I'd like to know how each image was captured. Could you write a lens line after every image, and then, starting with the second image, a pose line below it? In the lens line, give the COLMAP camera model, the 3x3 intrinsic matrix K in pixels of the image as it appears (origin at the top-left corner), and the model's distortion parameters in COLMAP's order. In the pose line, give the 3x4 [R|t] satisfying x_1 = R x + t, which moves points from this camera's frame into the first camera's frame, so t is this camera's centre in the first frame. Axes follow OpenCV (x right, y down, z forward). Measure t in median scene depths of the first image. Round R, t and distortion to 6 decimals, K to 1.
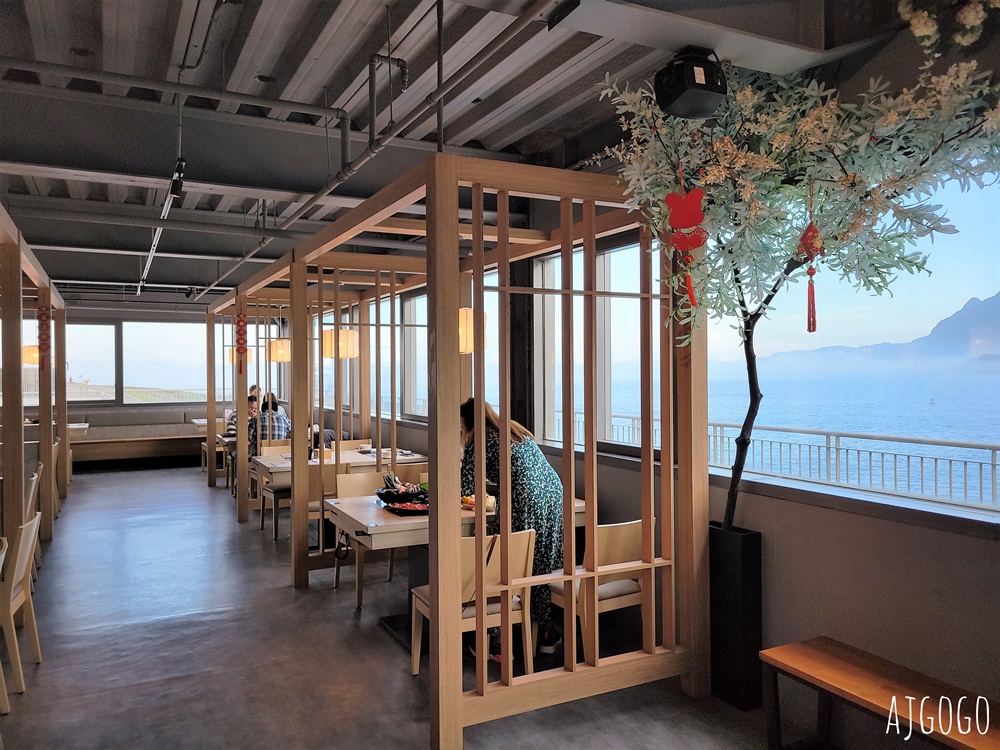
lens RADIAL K [[760.7, 0, 500.0], [0, 760.7, 375.0], [0, 0, 1]] dist [0.062742, -0.065088]
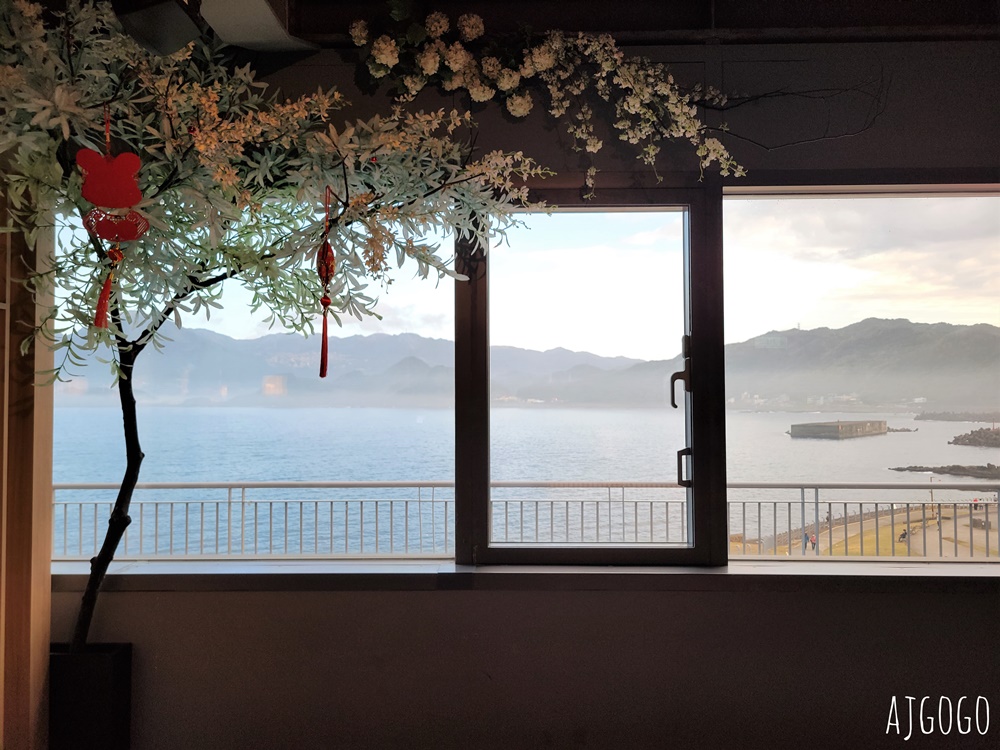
lens RADIAL K [[760.7, 0, 500.0], [0, 760.7, 375.0], [0, 0, 1]] dist [0.062742, -0.065088]
pose [[0.454370, 0.036054, 0.890083, -0.163962], [0.001555, 0.999147, -0.041266, -0.018341], [-0.890812, 0.020134, 0.453926, 0.346939]]
